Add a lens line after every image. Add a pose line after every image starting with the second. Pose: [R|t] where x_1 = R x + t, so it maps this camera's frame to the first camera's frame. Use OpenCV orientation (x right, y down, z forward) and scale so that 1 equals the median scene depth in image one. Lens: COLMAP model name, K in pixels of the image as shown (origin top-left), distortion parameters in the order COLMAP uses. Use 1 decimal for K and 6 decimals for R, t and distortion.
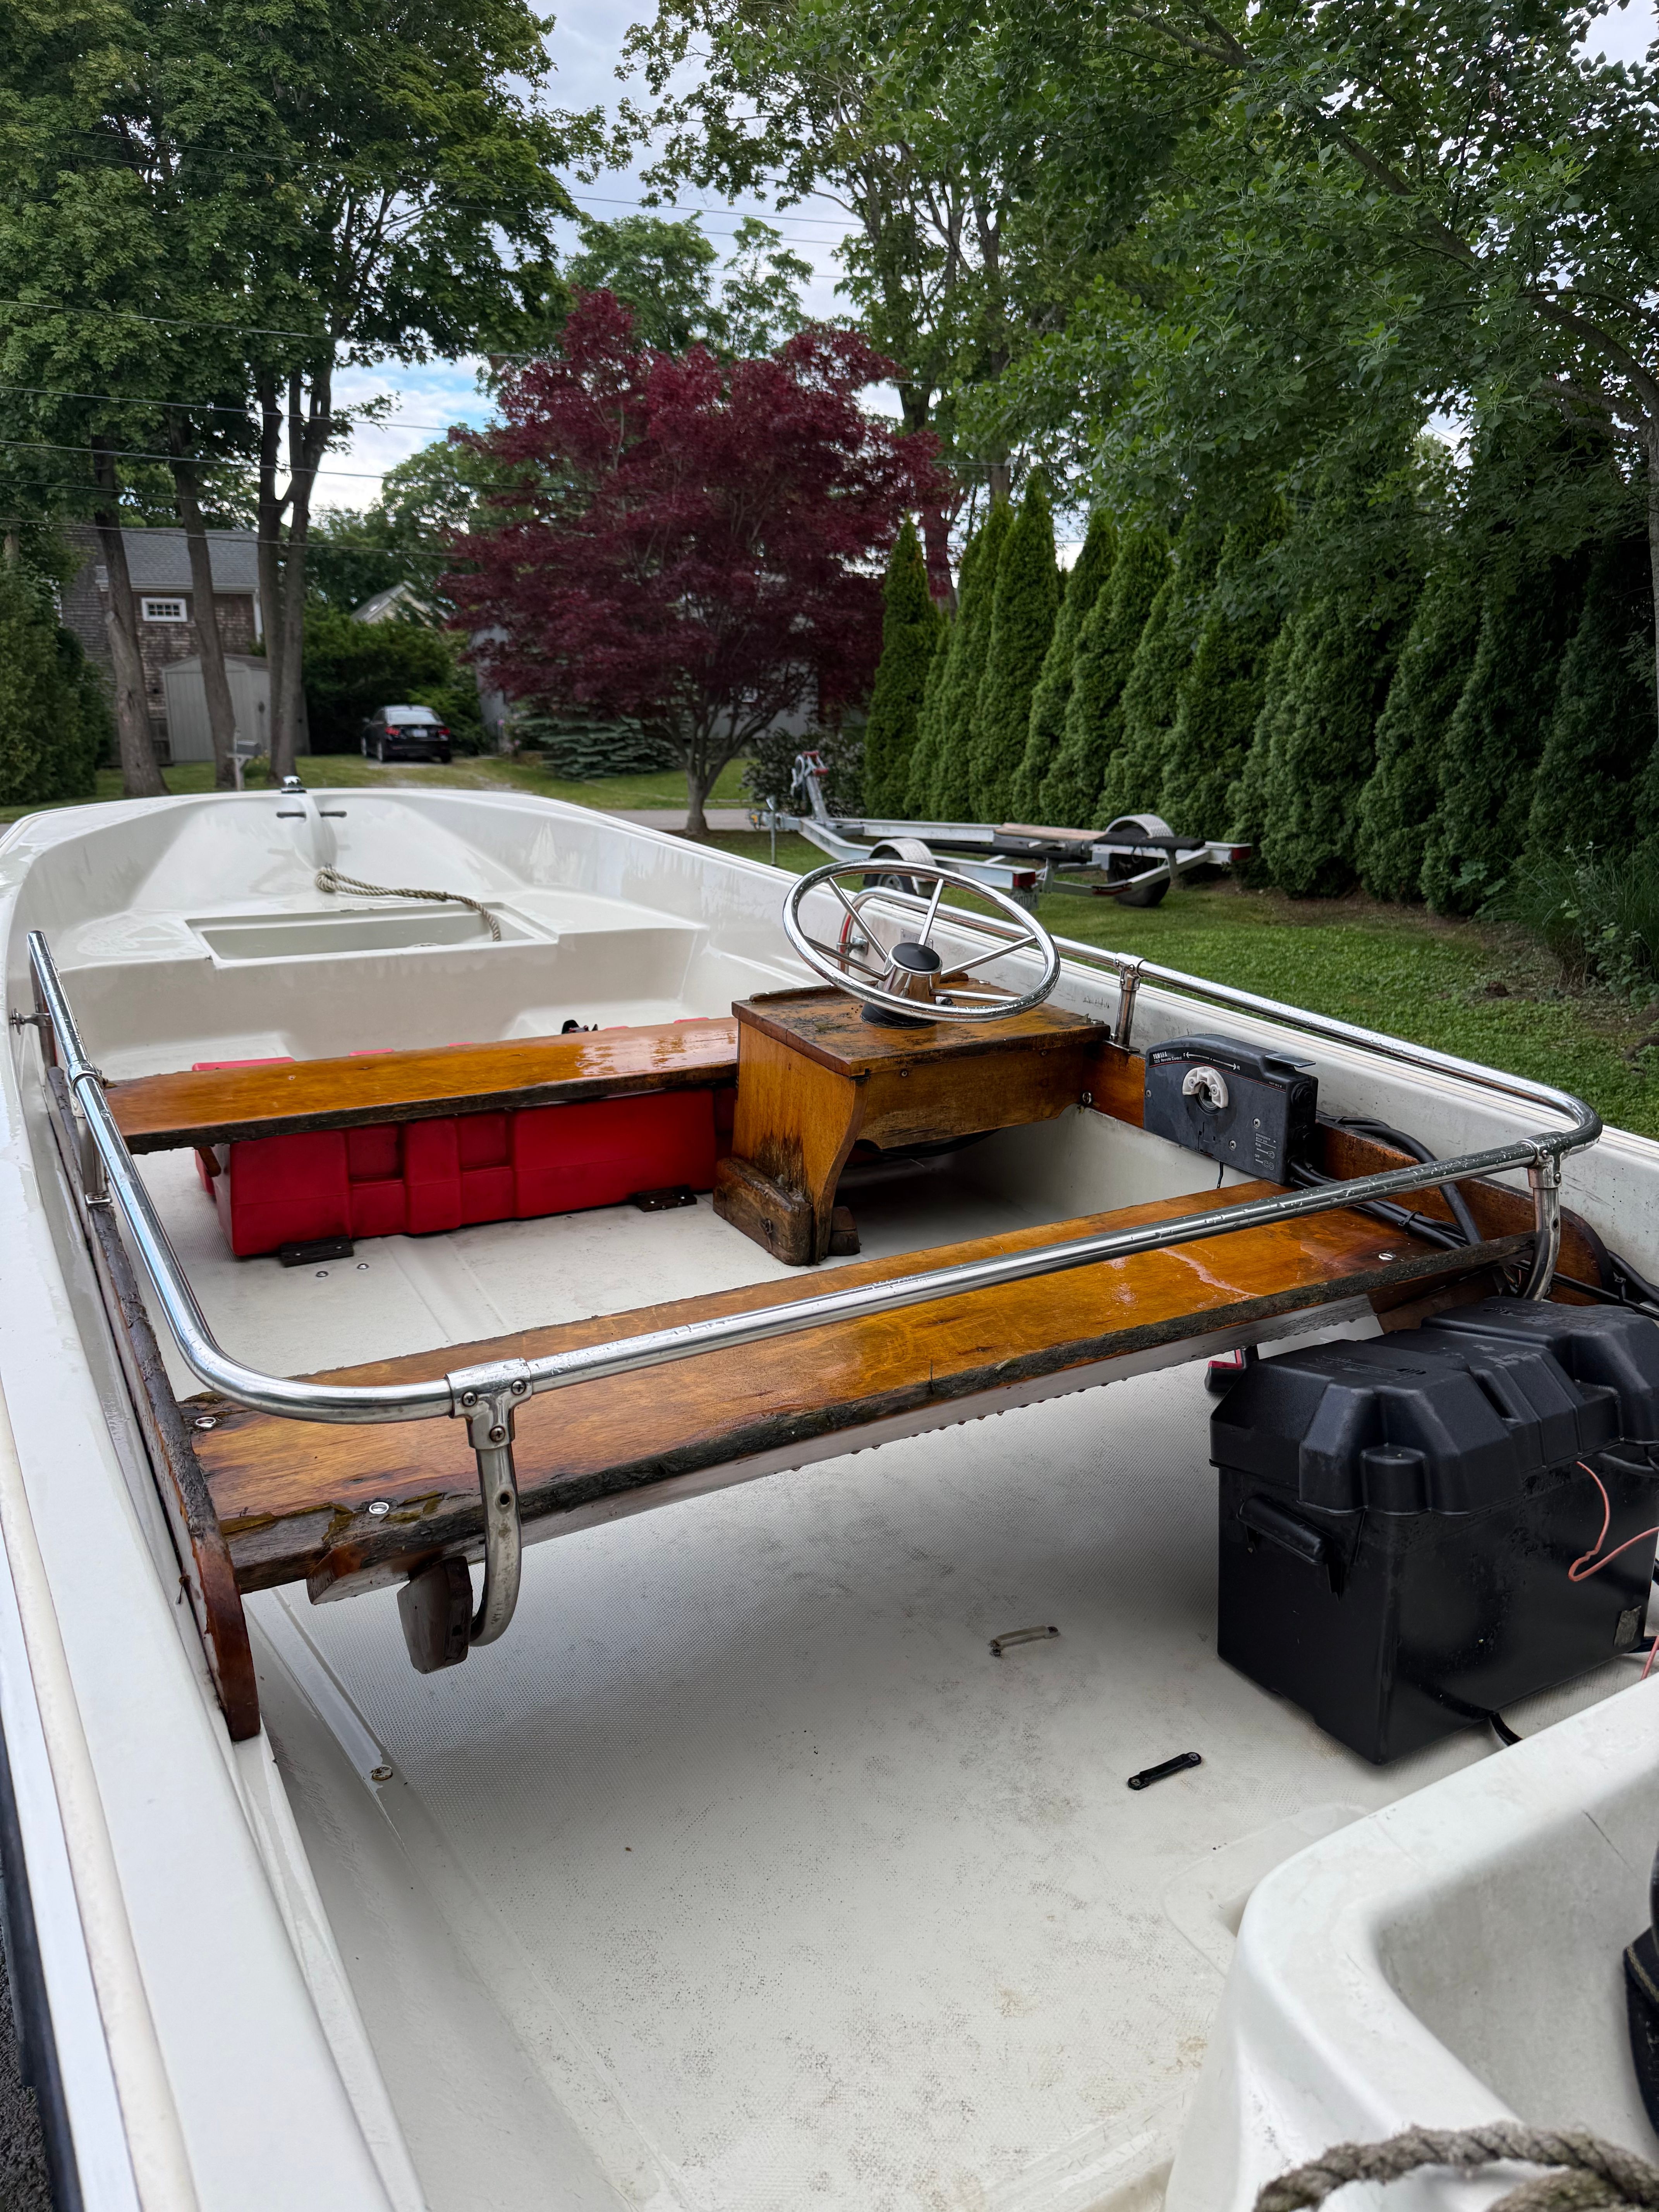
lens RADIAL K [[1594.0, 0, 831.2], [0, 1594.0, 1090.5], [0, 0, 1]] dist [-0.002981, 0.002663]
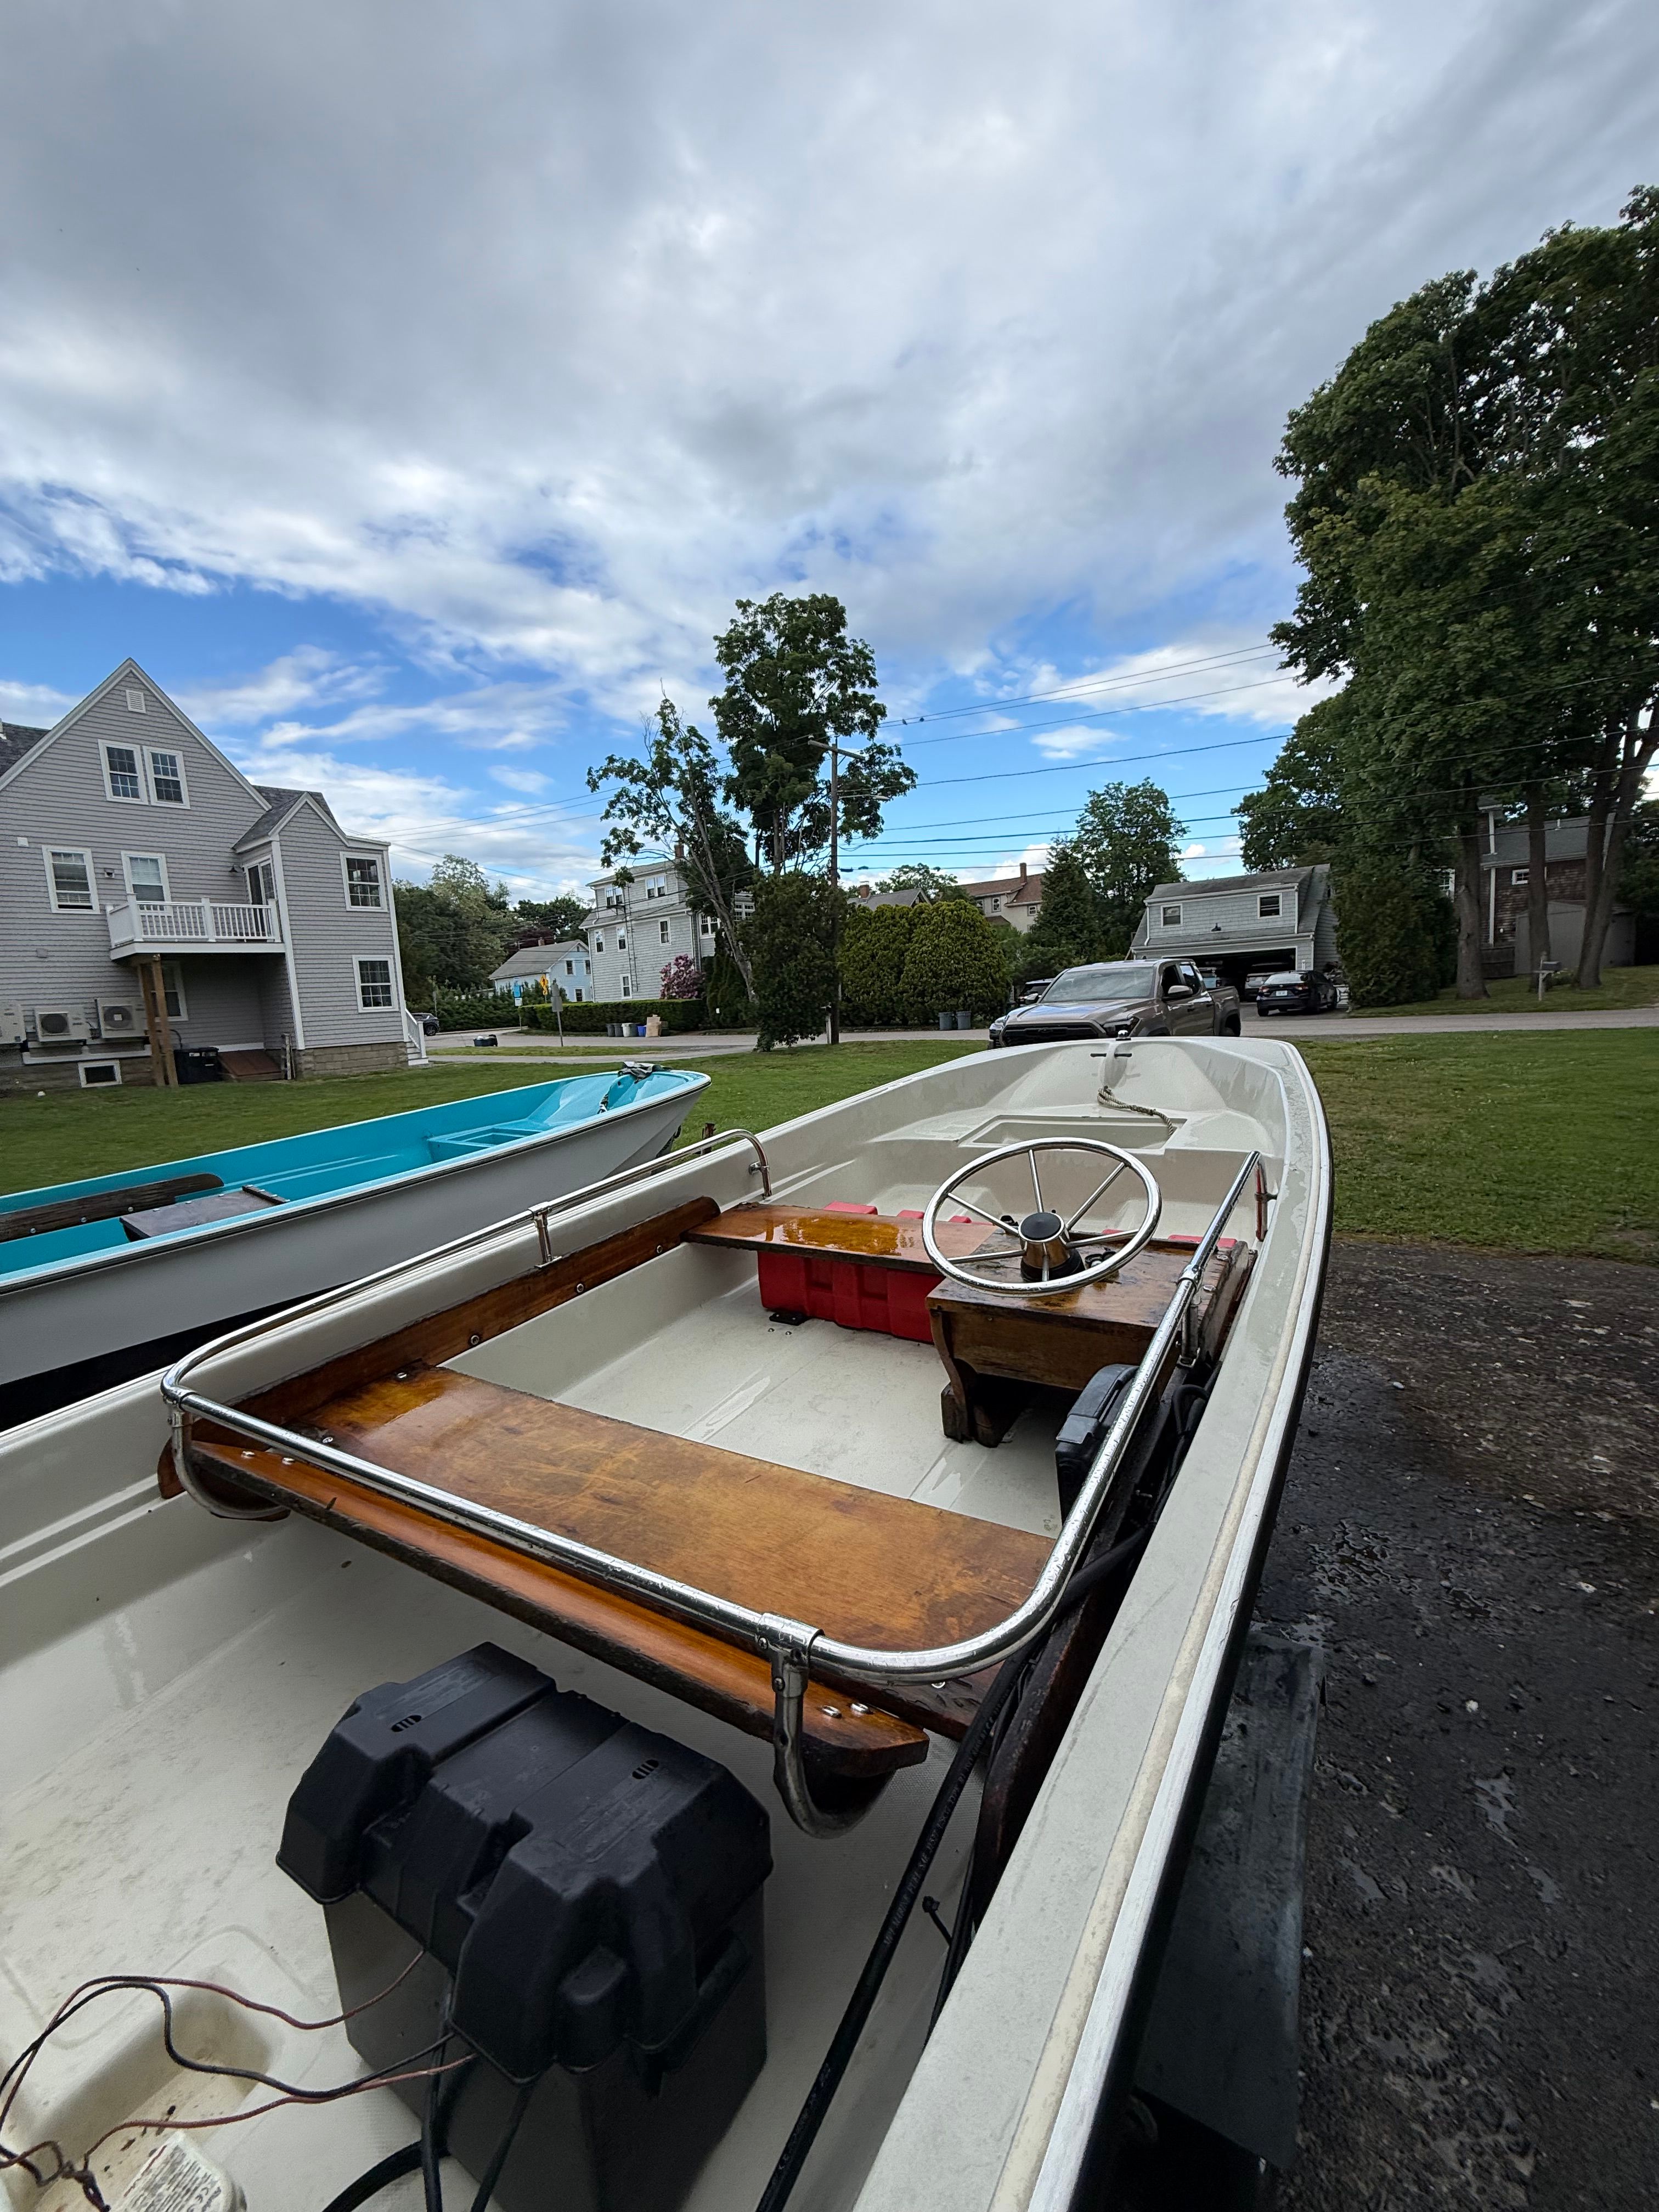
lens RADIAL K [[886.1, 0, 831.2], [0, 886.1, 1096.4], [0, 0, 1]] dist [0.000882, 0.000492]
pose [[0.465666, 0.077376, -0.881572, 0.049452], [-0.138559, 0.990259, 0.013725, -0.014580], [0.874046, 0.115759, 0.471851, 0.047548]]
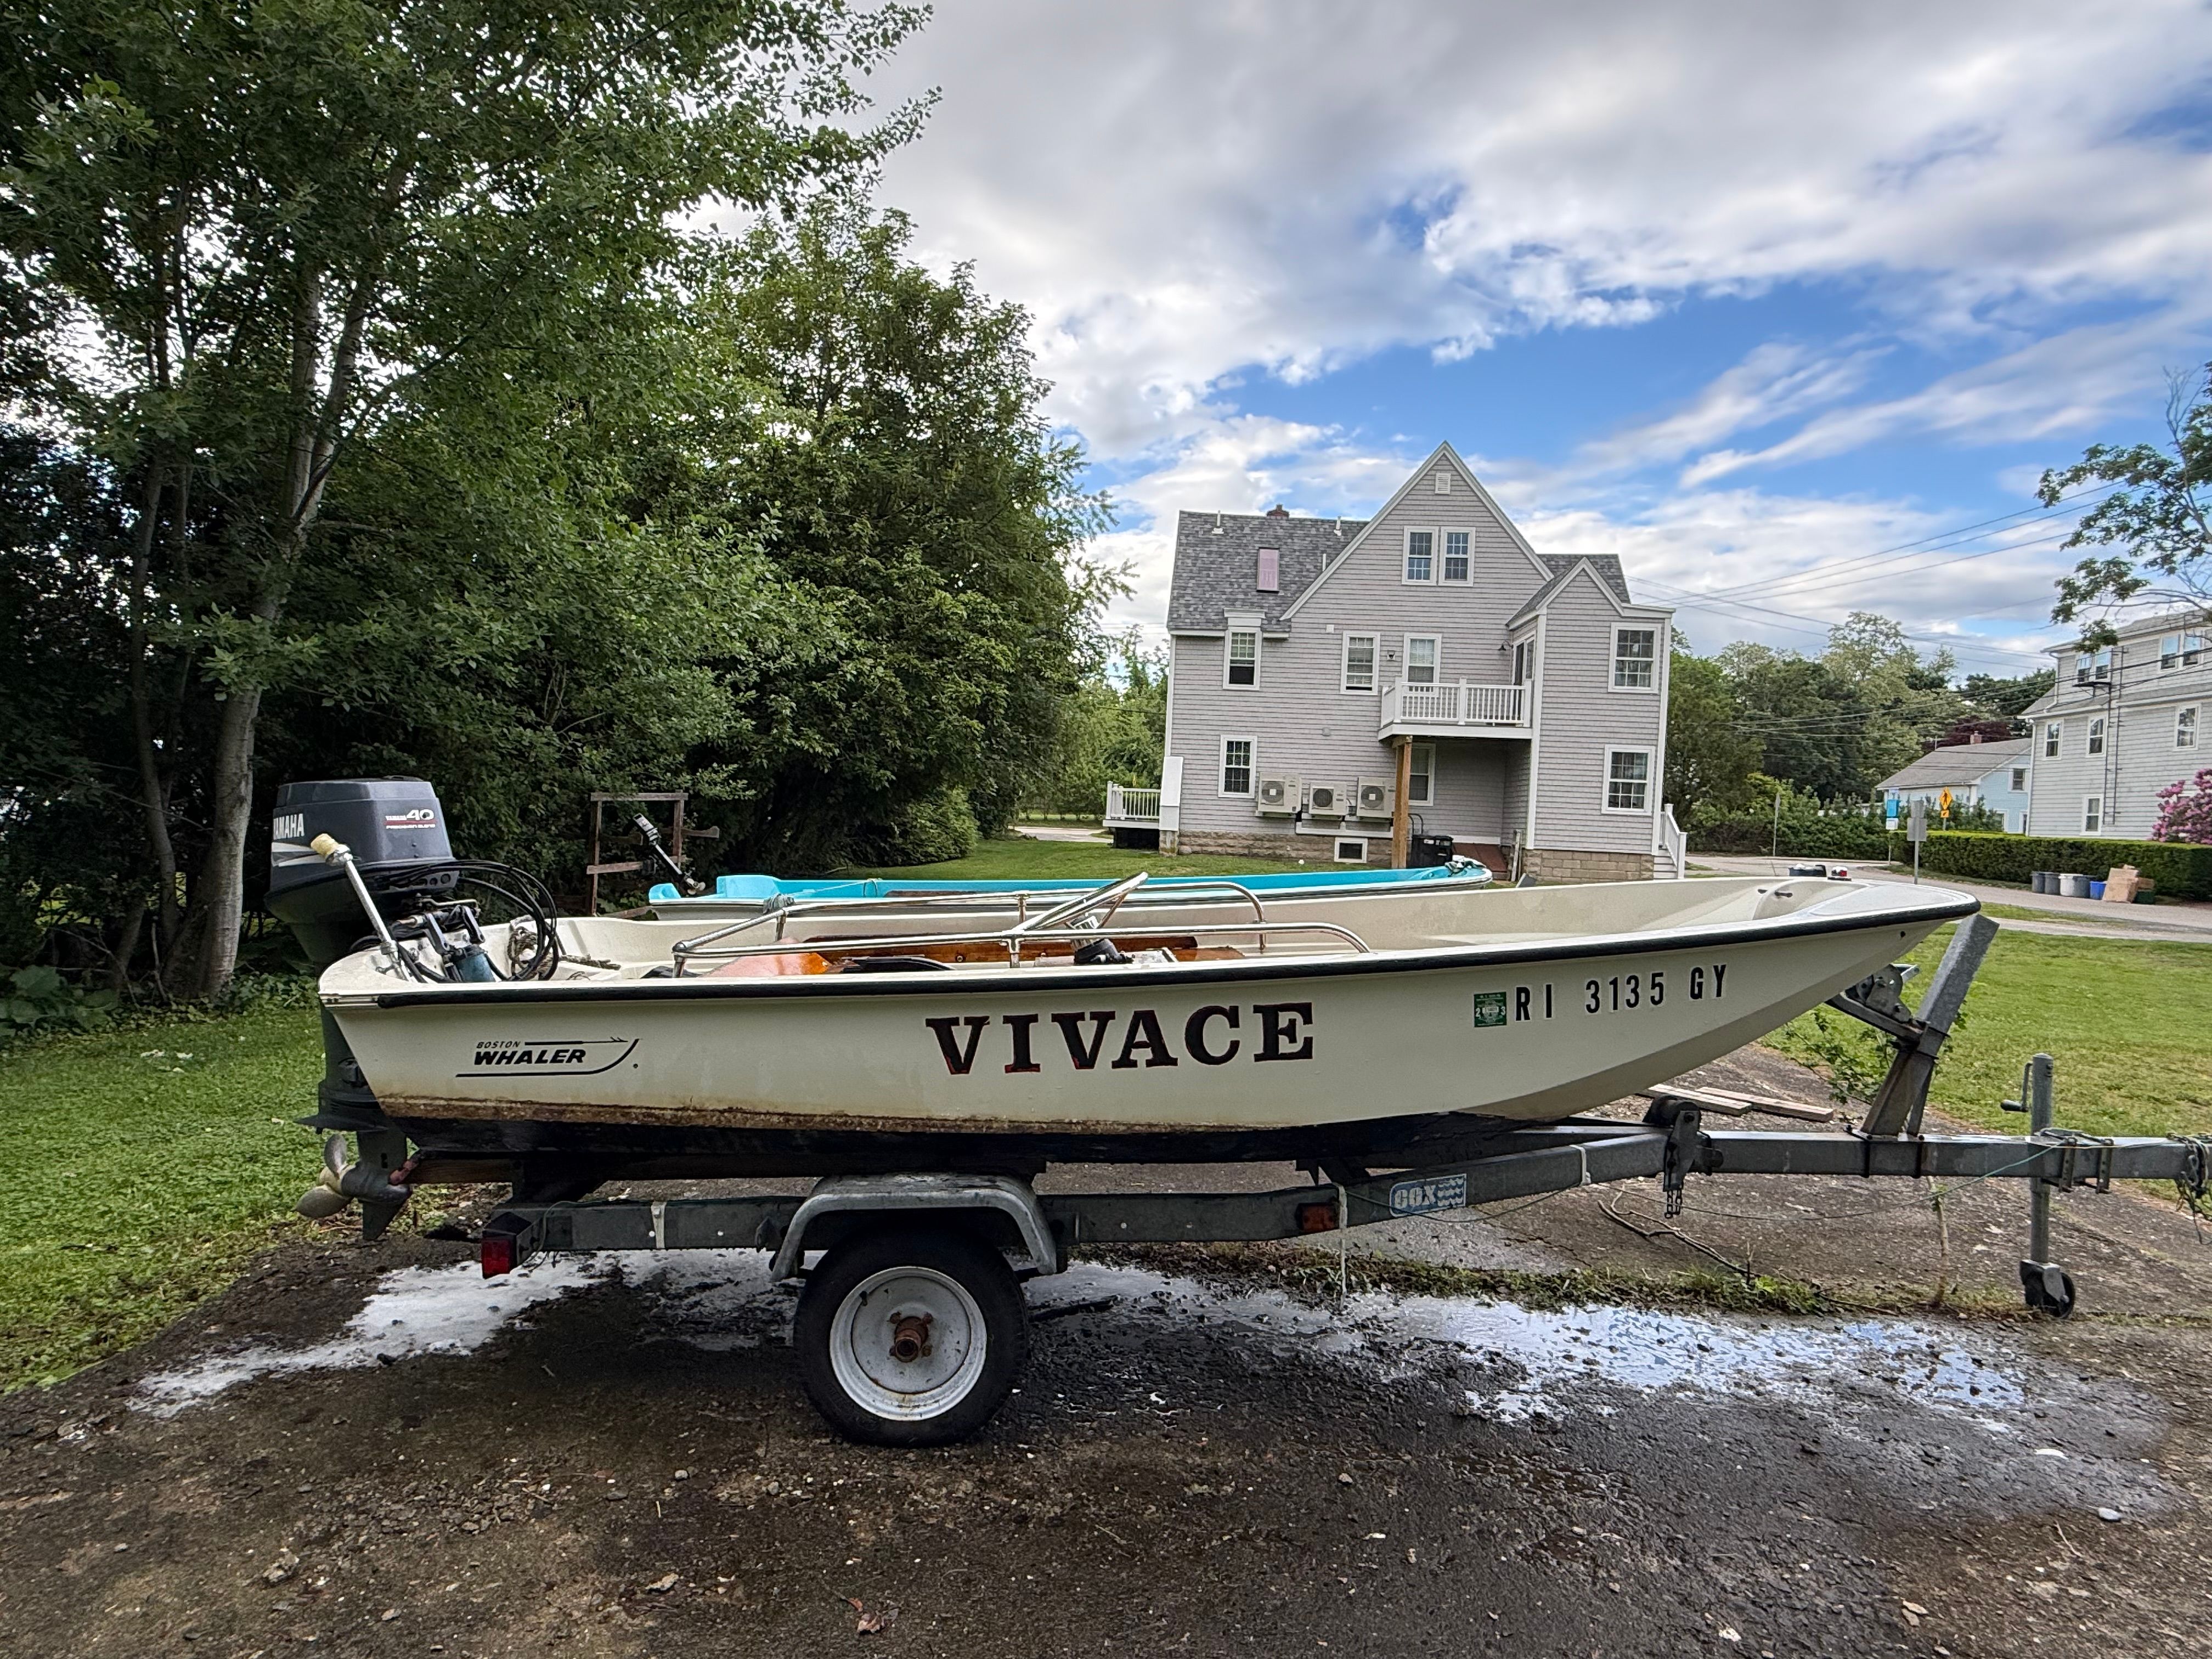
lens RADIAL K [[1514.3, 0, 1251.0], [0, 1514.3, 836.3], [0, 0, 1]] dist [0.006013, 0.002370]
pose [[-0.477072, -0.015342, -0.878730, 0.120458], [-0.234477, 0.965828, 0.110438, -0.032335], [0.847008, 0.258729, -0.464367, 0.151617]]
